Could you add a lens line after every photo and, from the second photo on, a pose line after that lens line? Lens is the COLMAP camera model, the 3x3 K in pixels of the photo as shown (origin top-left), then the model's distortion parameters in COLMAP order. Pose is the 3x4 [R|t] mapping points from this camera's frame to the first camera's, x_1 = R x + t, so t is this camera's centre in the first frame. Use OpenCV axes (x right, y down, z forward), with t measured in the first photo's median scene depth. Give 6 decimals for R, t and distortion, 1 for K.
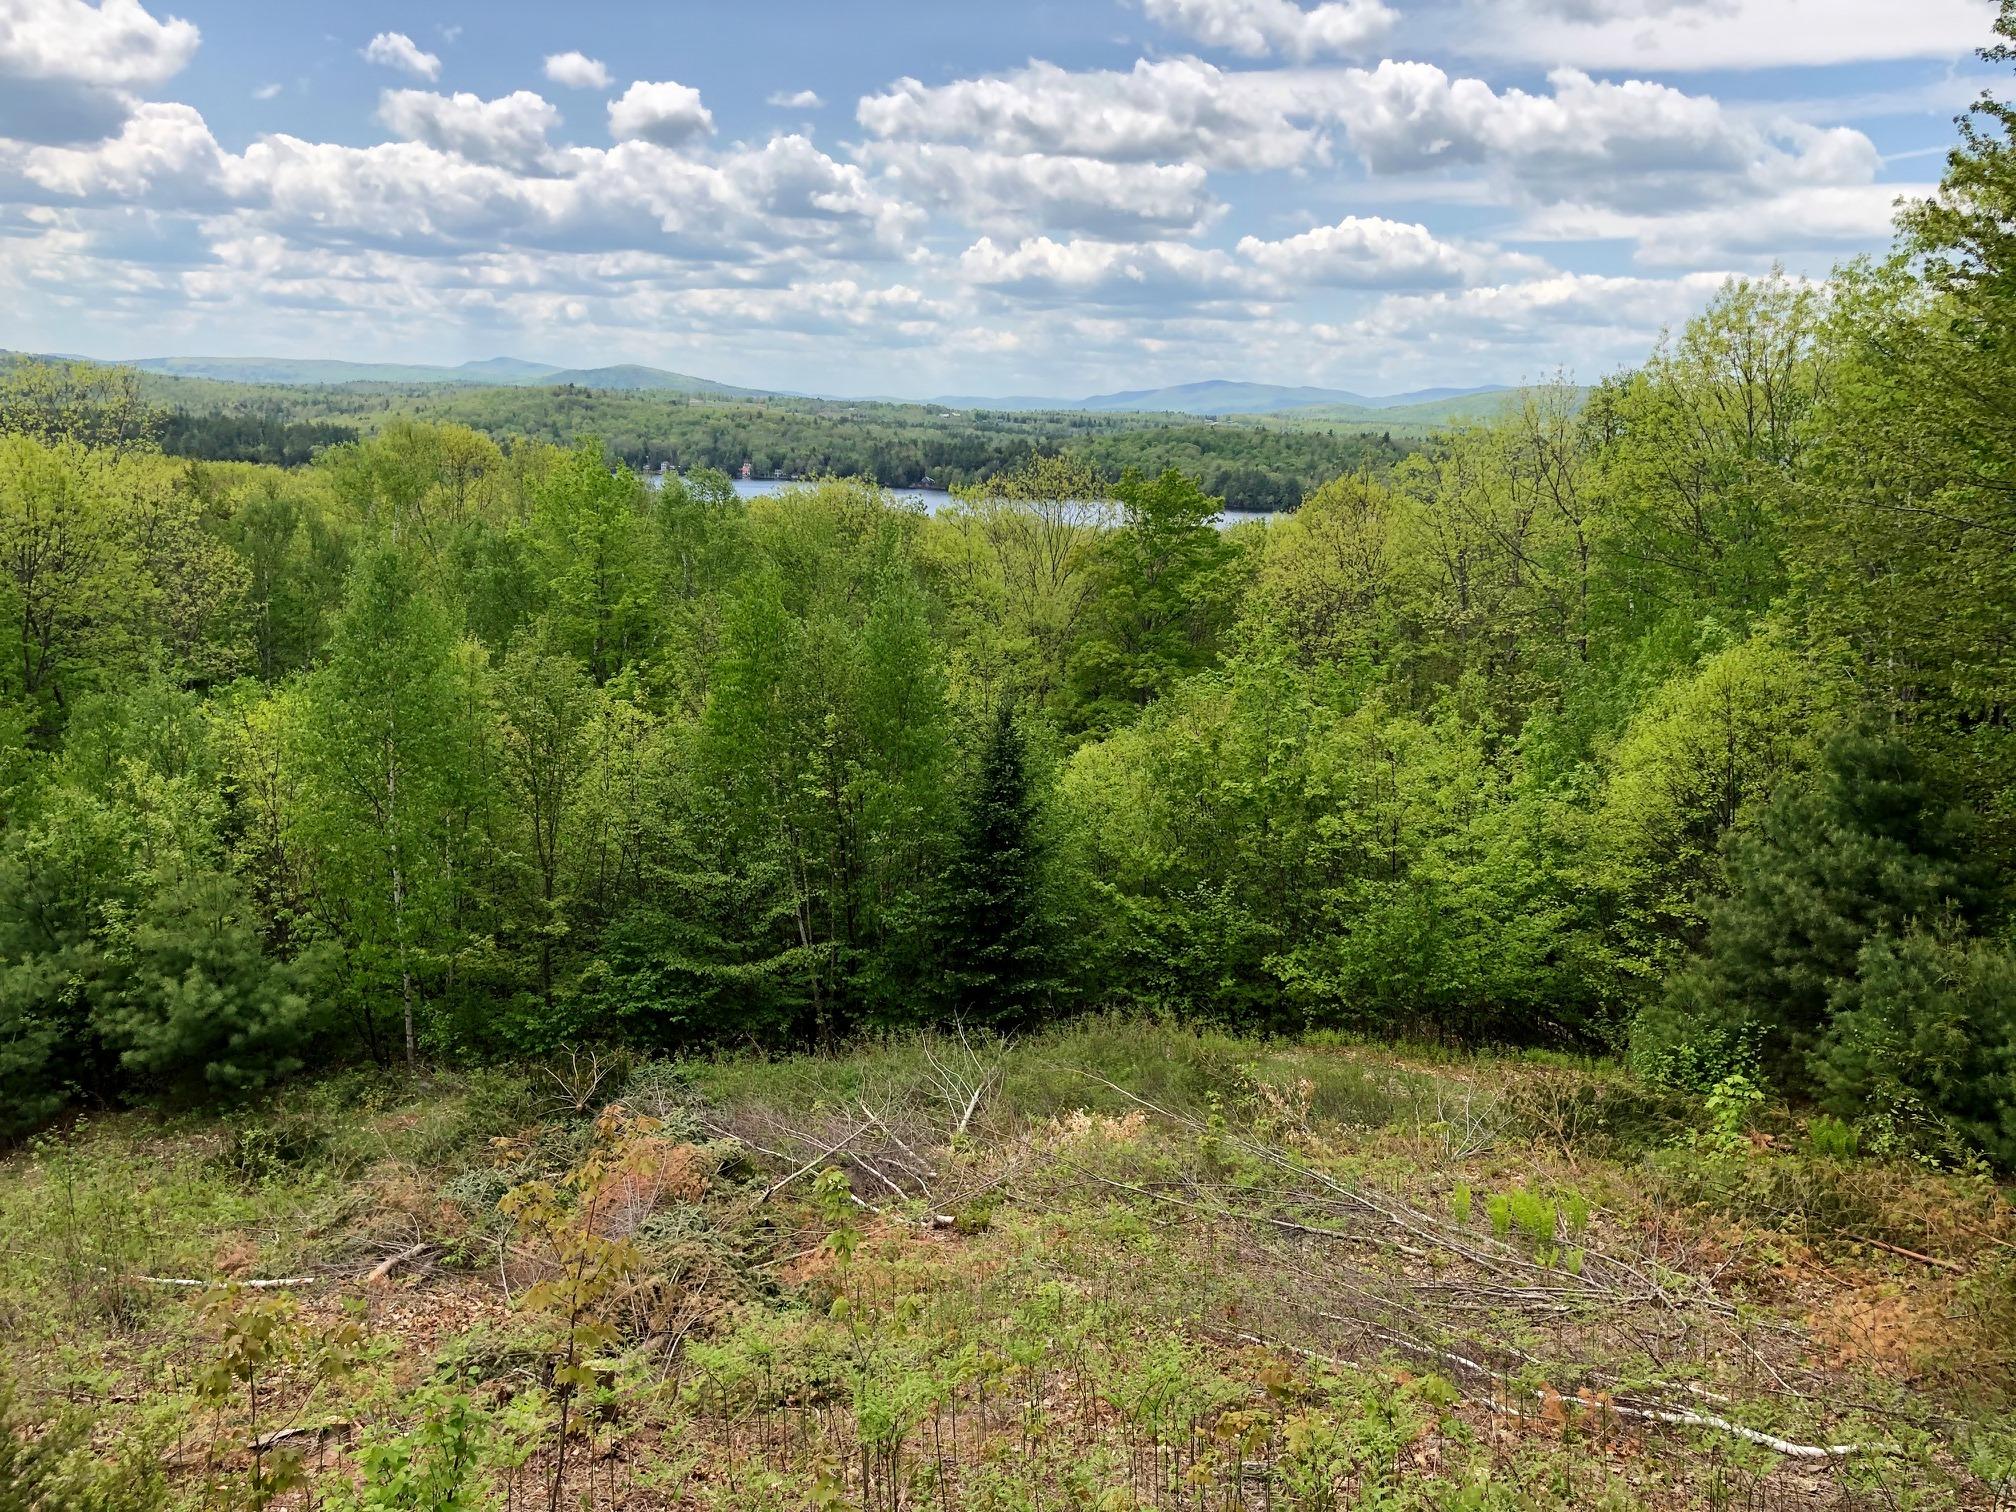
lens RADIAL K [[1655.1, 0, 1014.6], [0, 1655.1, 751.2], [0, 0, 1]] dist [0.046677, -0.010299]
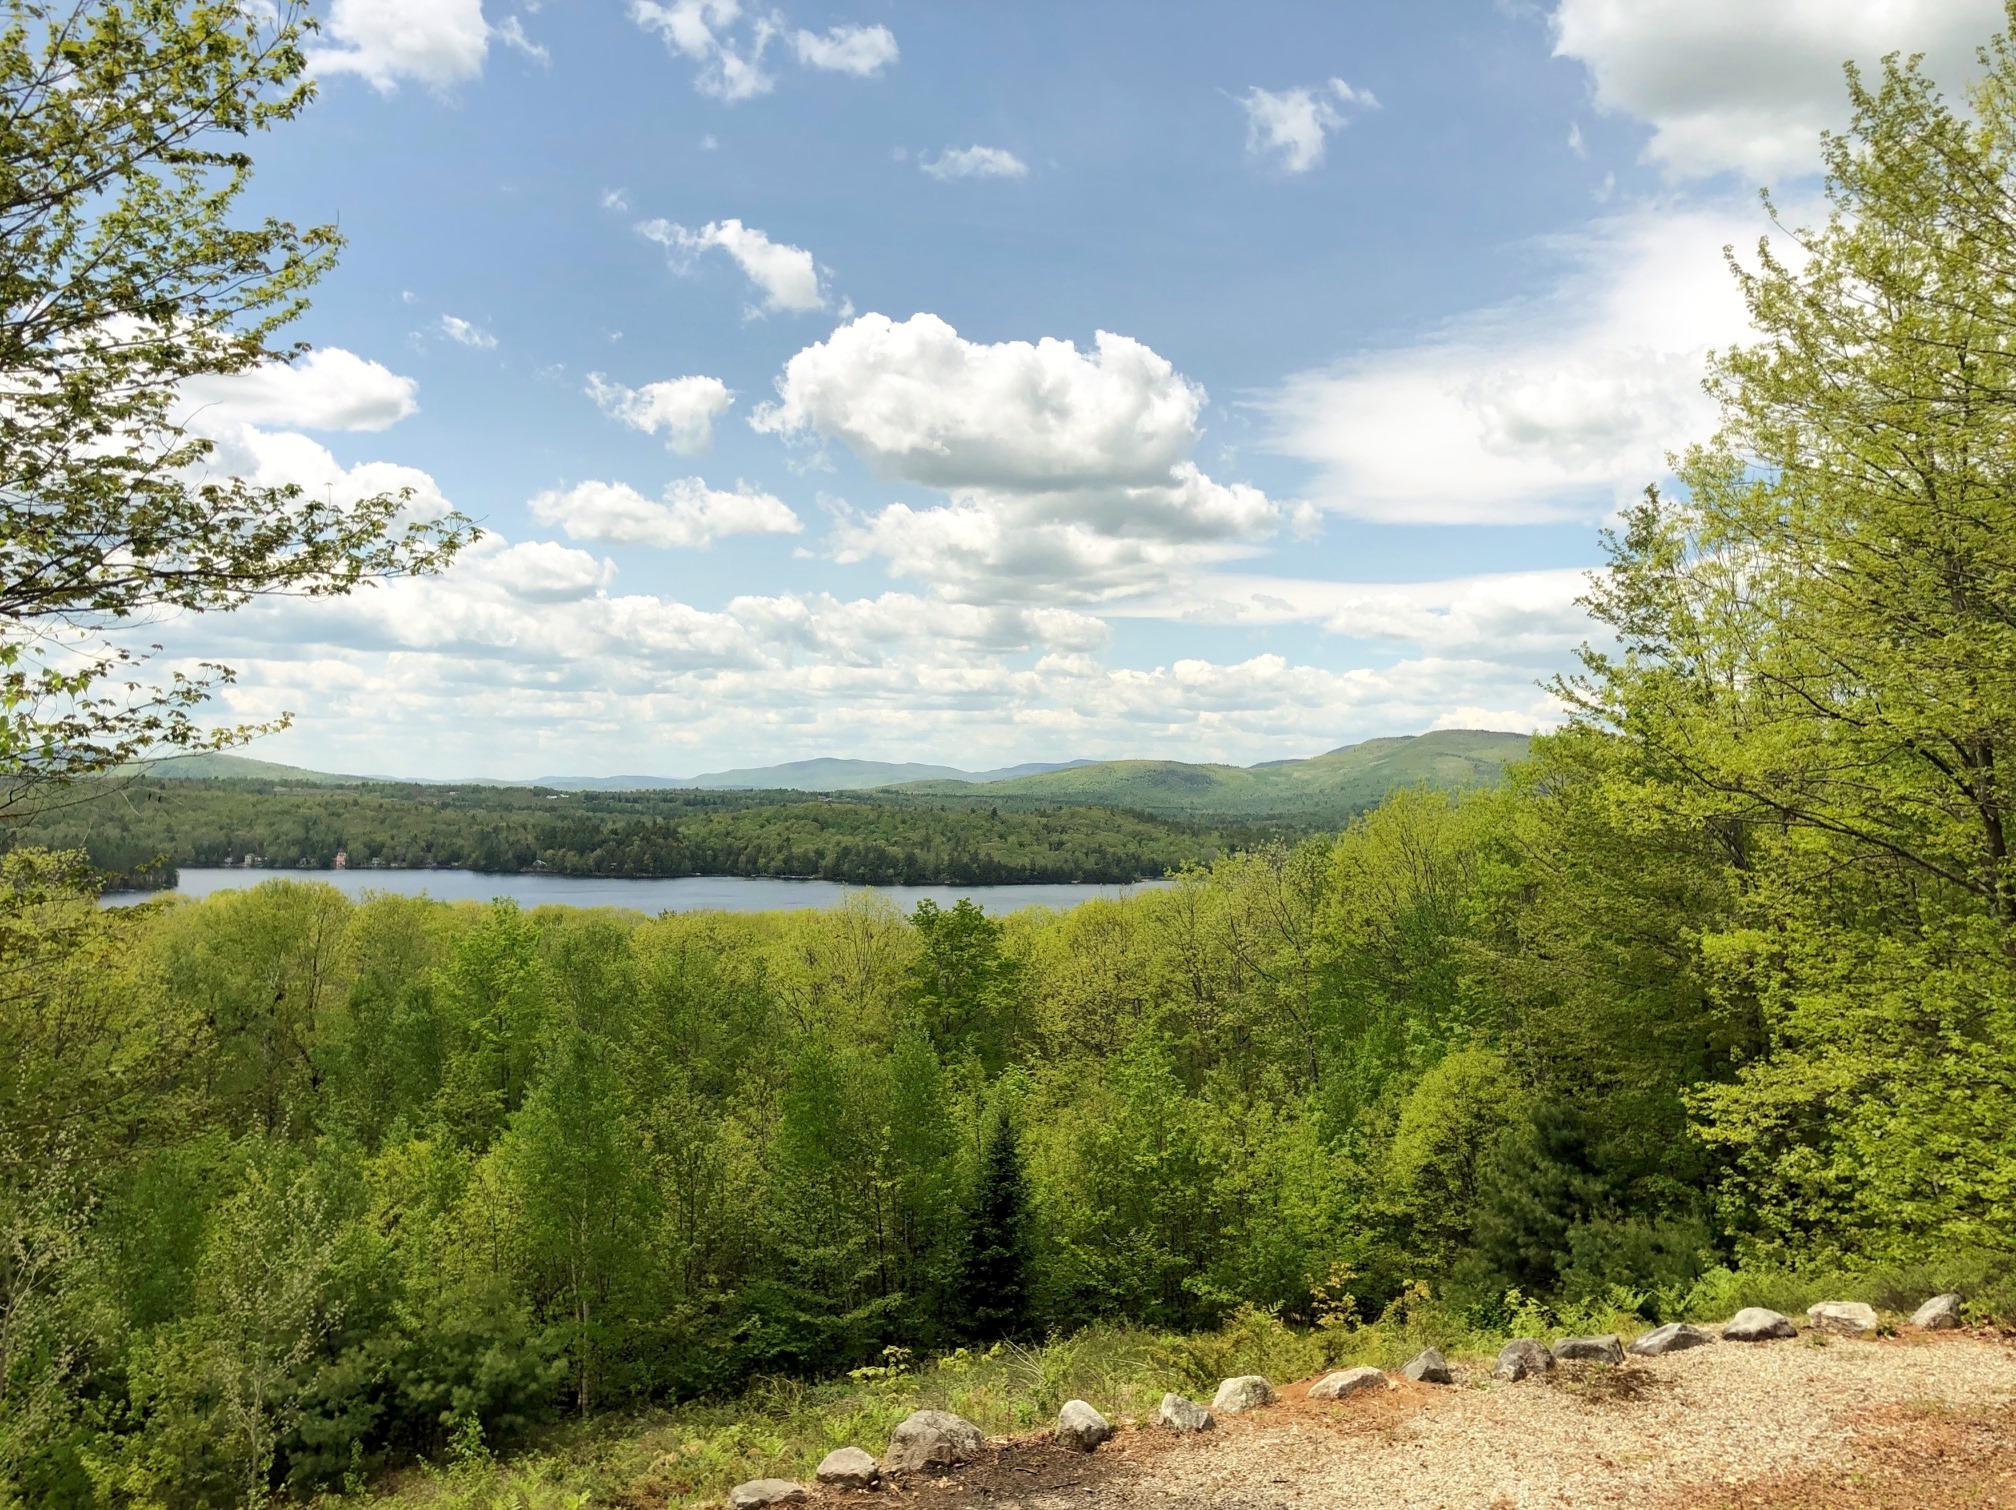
lens RADIAL K [[1655.1, 0, 1010.4], [0, 1655.1, 746.7], [0, 0, 1]] dist [0.046677, -0.010299]
pose [[0.974689, -0.011992, 0.223242, -0.348654], [0.062152, 0.973732, -0.219052, -0.022855], [-0.214751, 0.227383, 0.949831, -0.505542]]
